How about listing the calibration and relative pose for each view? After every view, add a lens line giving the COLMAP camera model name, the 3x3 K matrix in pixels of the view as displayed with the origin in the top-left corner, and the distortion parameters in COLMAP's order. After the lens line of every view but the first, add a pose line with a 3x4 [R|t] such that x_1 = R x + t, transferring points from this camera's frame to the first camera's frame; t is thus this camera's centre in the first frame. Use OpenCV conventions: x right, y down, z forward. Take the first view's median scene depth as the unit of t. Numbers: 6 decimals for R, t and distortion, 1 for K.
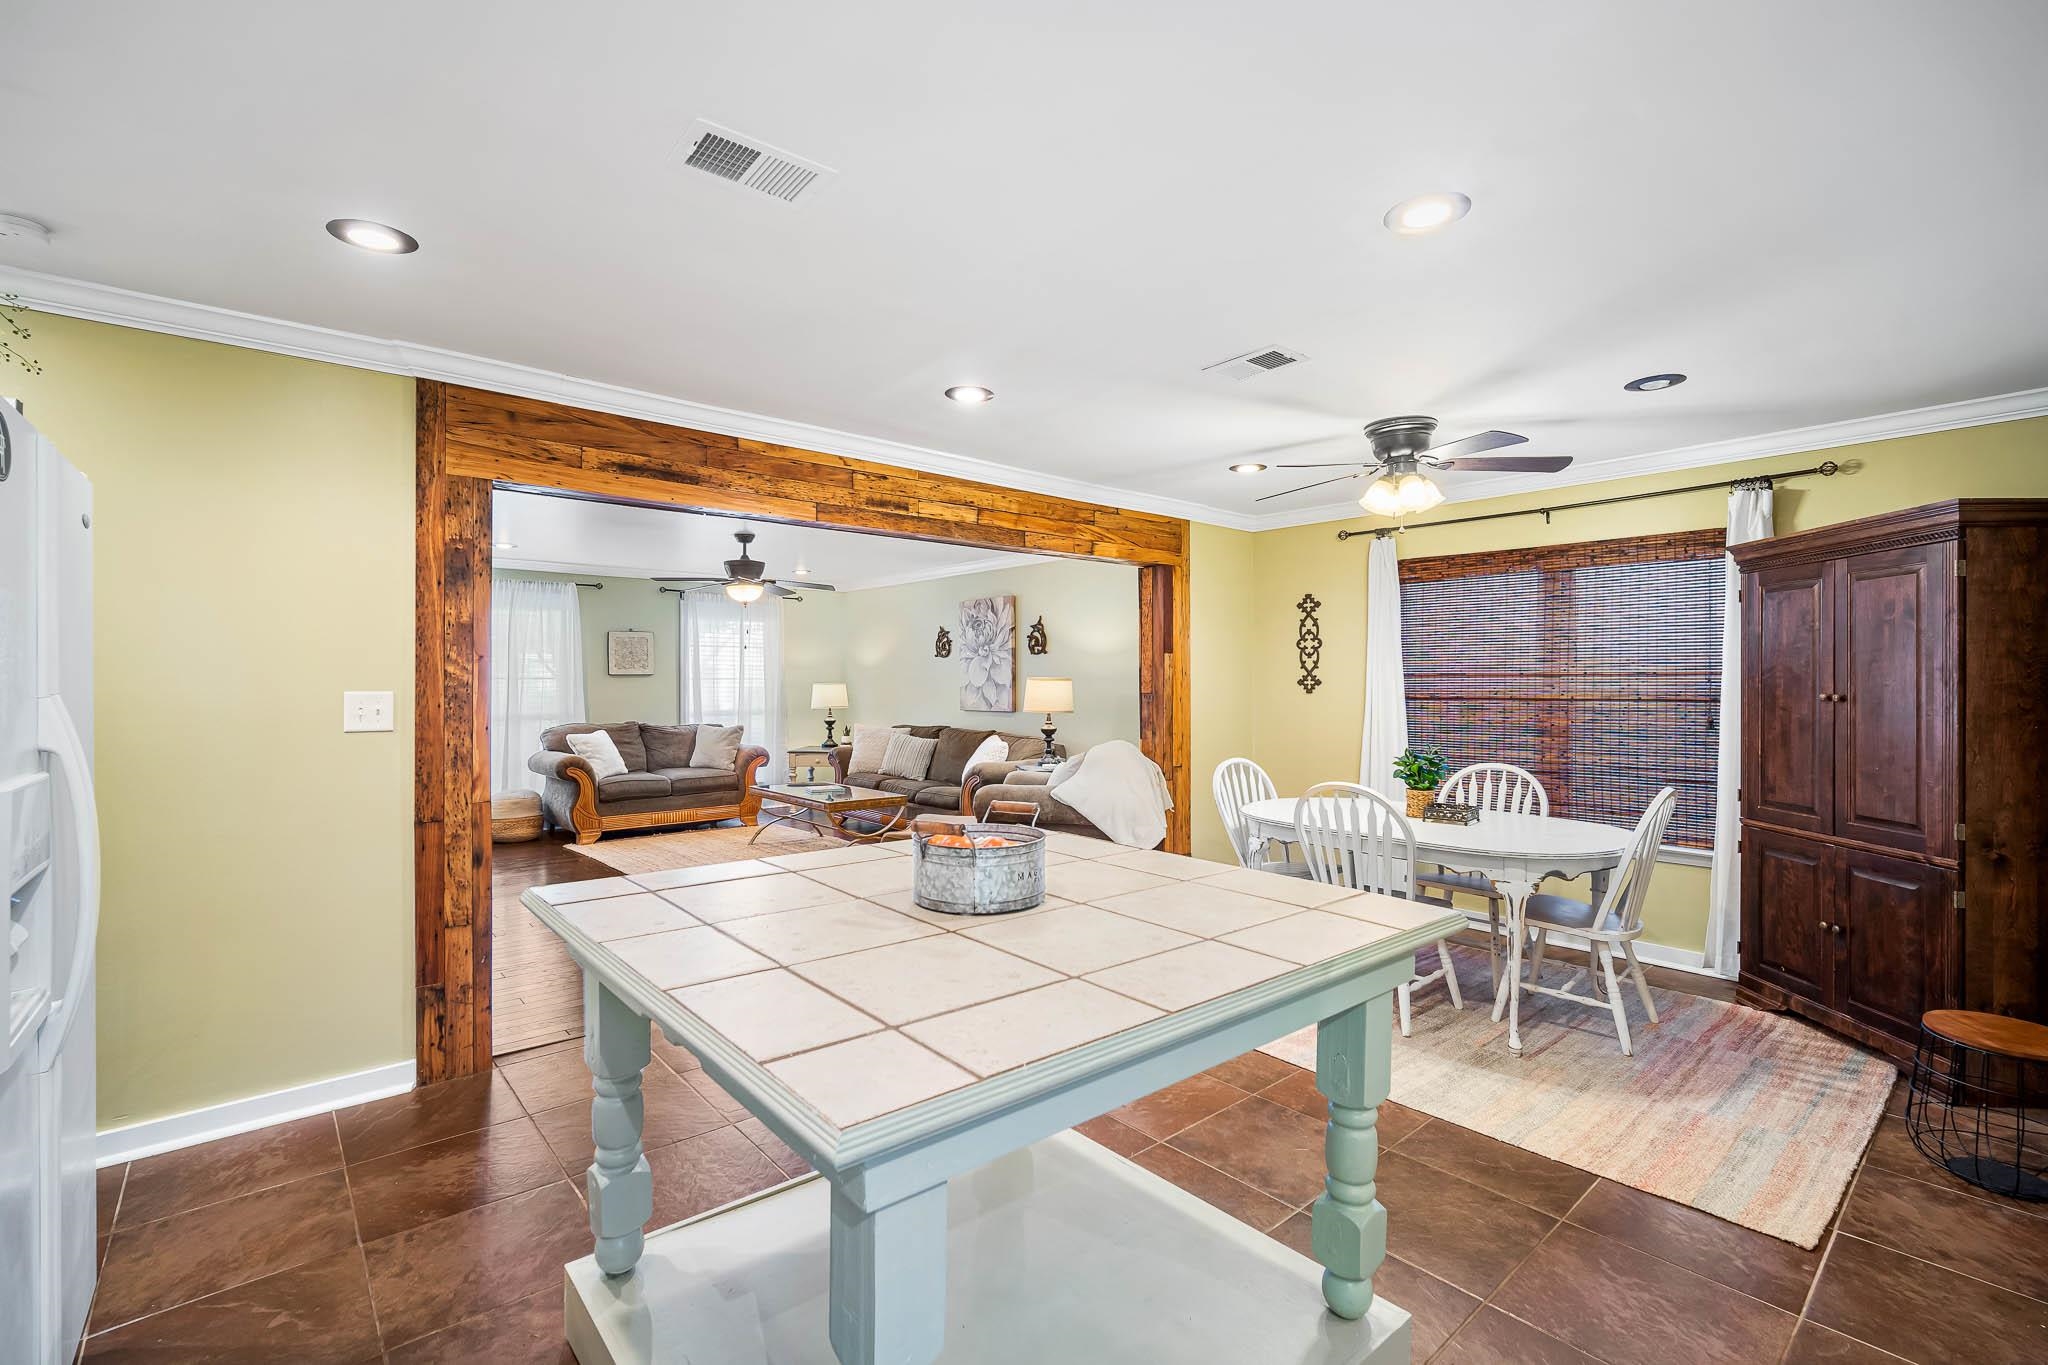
lens RADIAL K [[932.1, 0, 1030.7], [0, 932.1, 685.4], [0, 0, 1]] dist [-0.012547, 0.000169]
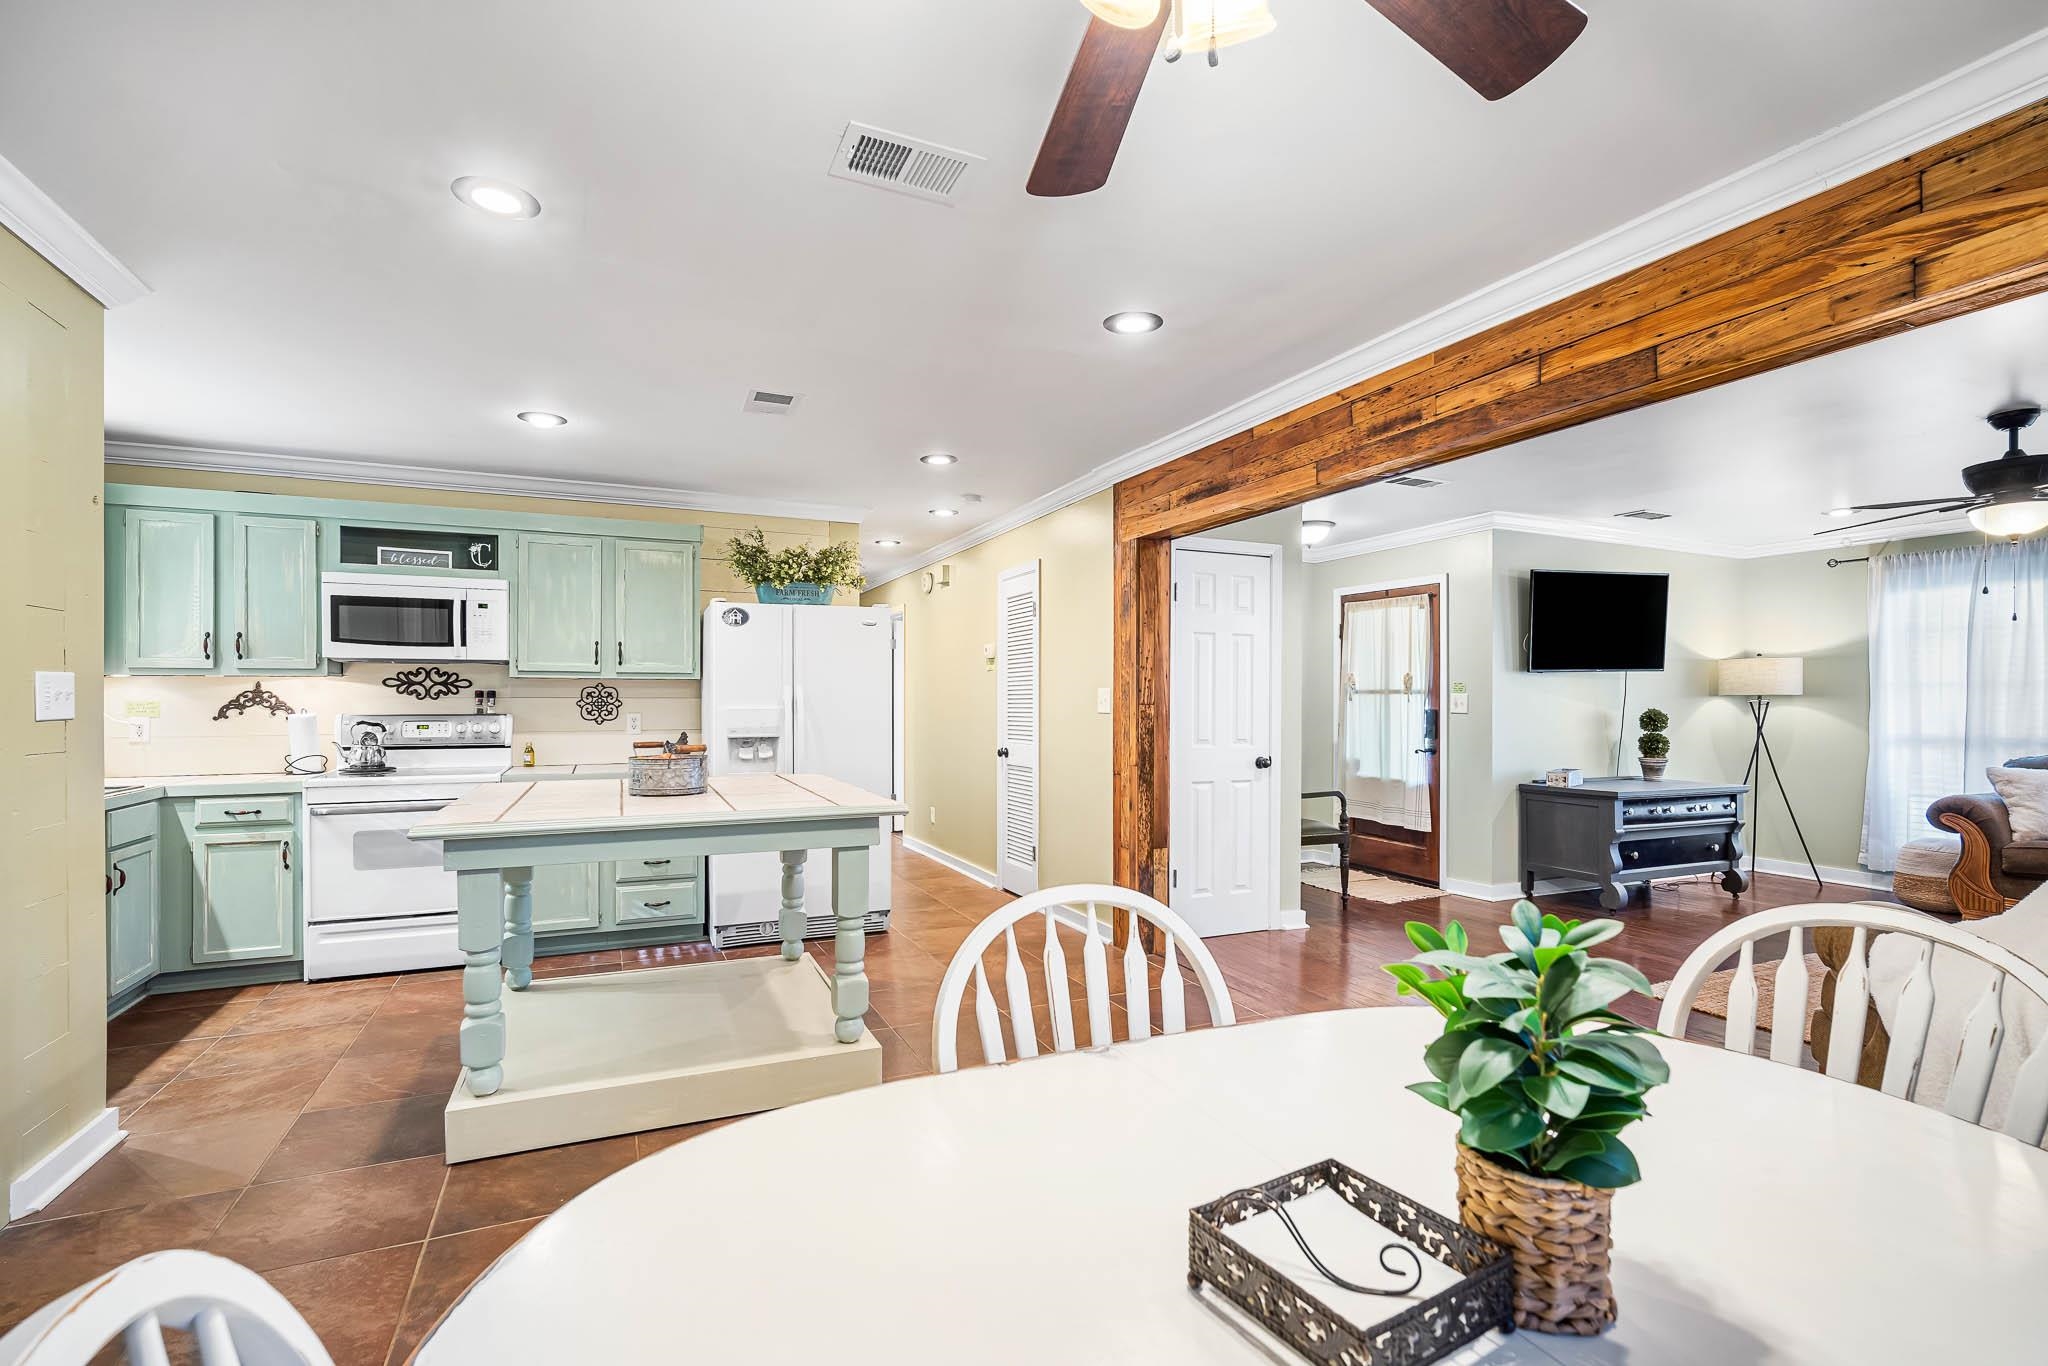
lens RADIAL K [[932.1, 0, 1031.2], [0, 932.1, 694.9], [0, 0, 1]] dist [-0.012547, 0.000169]
pose [[-0.292756, -0.008113, -0.956153, 0.612388], [-0.004134, 0.999965, -0.007219, 0.020923], [0.956178, 0.001839, -0.292779, 0.943149]]
